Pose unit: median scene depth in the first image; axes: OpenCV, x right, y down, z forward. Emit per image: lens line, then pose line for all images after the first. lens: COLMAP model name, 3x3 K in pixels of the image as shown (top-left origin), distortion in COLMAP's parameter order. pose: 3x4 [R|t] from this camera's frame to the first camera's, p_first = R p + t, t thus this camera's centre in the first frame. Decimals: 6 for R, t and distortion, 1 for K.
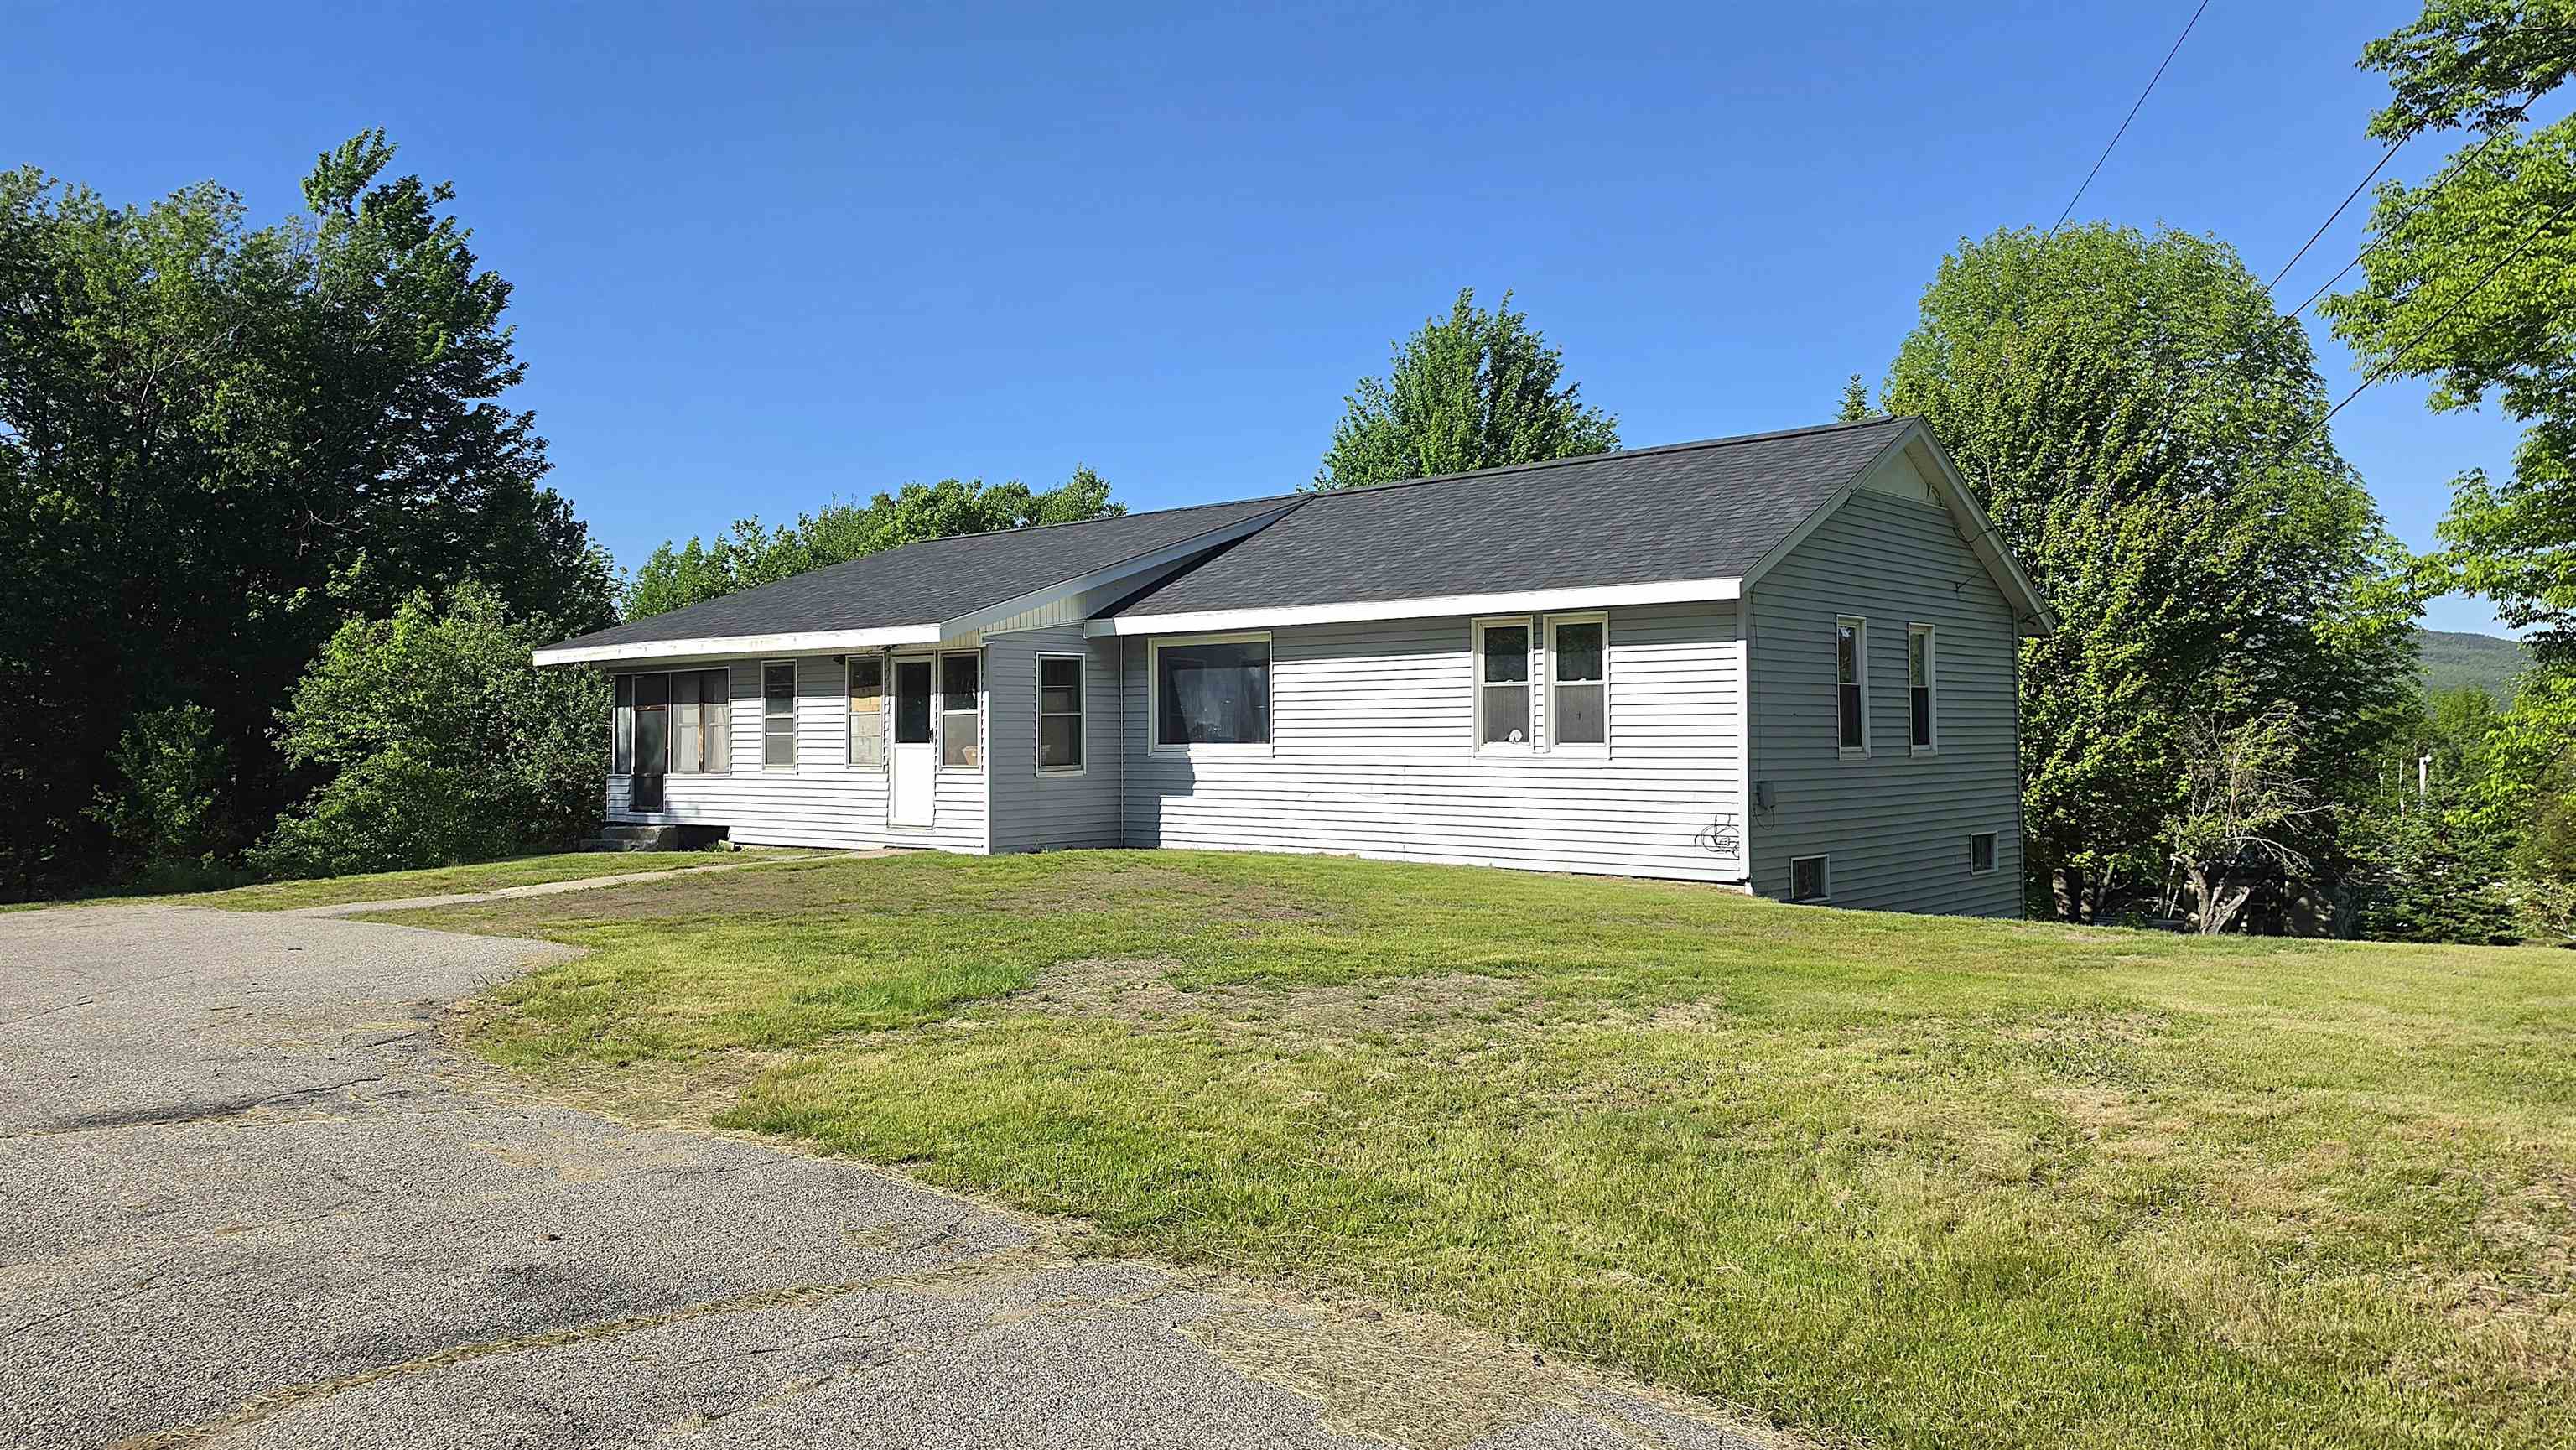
lens RADIAL K [[1797.9, 0, 1290.4], [0, 1797.9, 708.5], [0, 0, 1]] dist [0.071876, -0.097917]
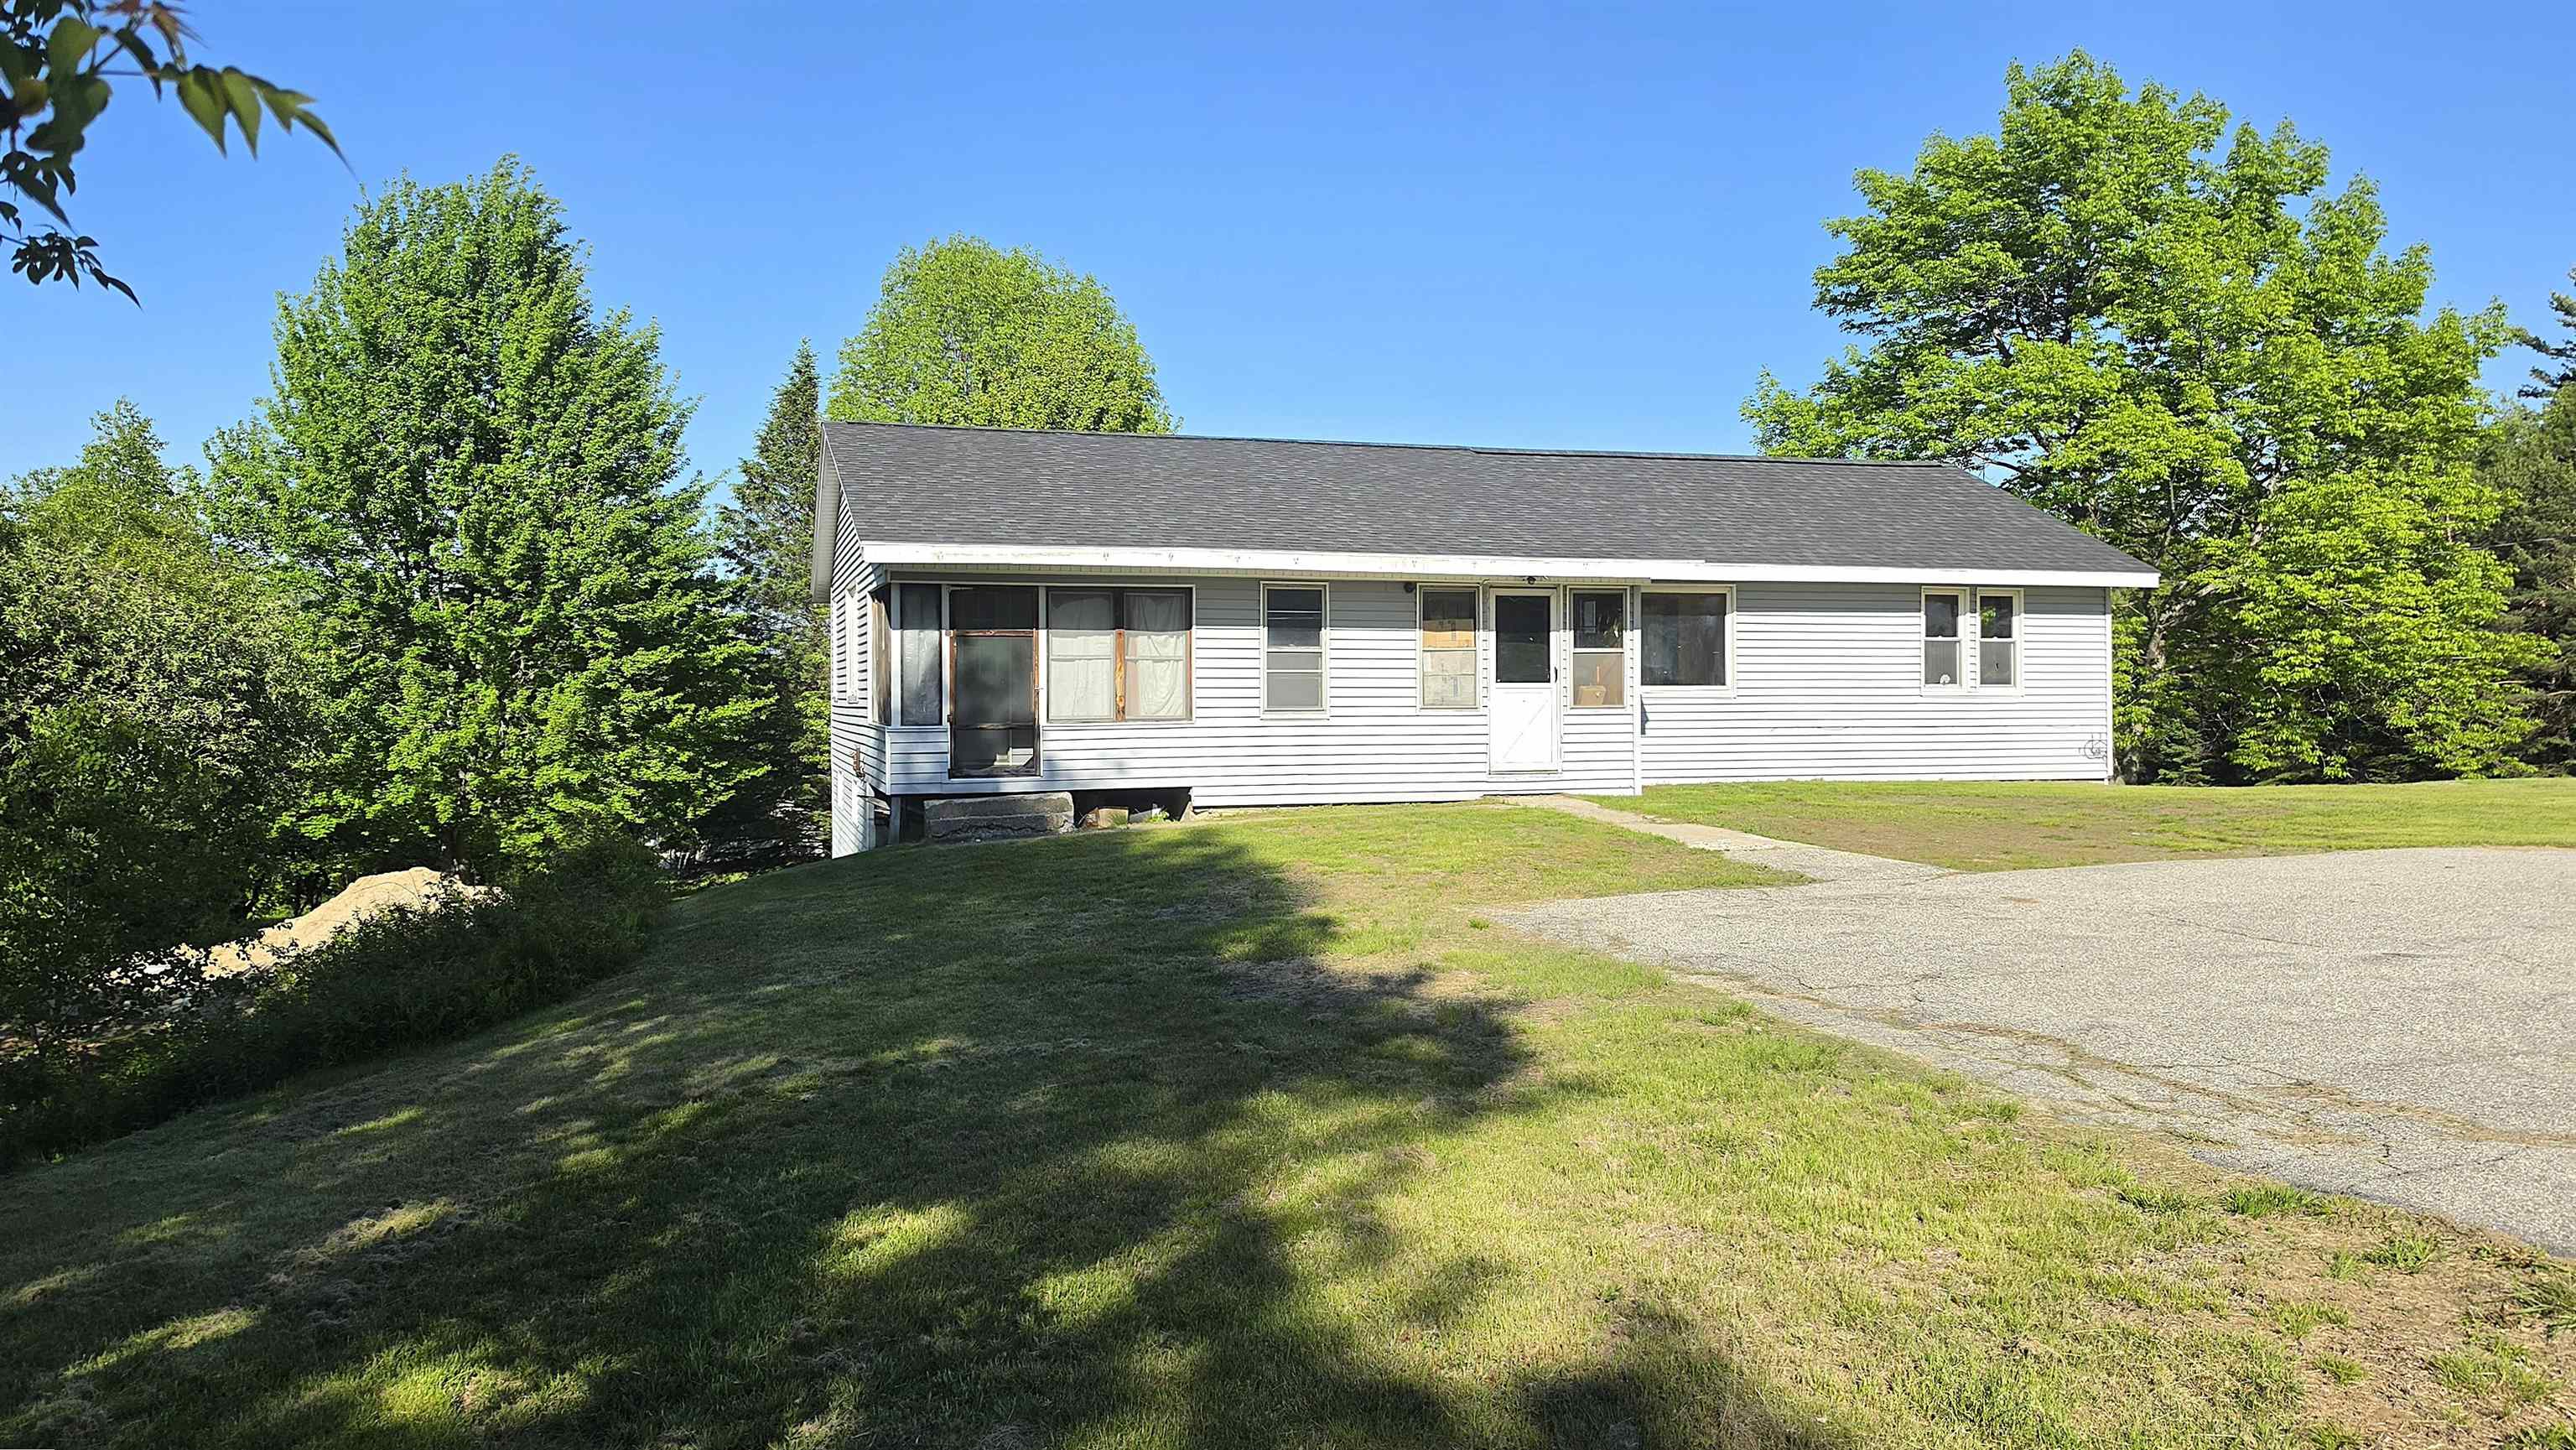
lens RADIAL K [[1797.9, 0, 1290.4], [0, 1797.9, 708.5], [0, 0, 1]] dist [0.071876, -0.097917]
pose [[0.535323, -0.000920, 0.844647, -1.049989], [-0.010536, 0.999914, 0.007768, 0.026640], [-0.844581, -0.013058, 0.535268, 0.596422]]
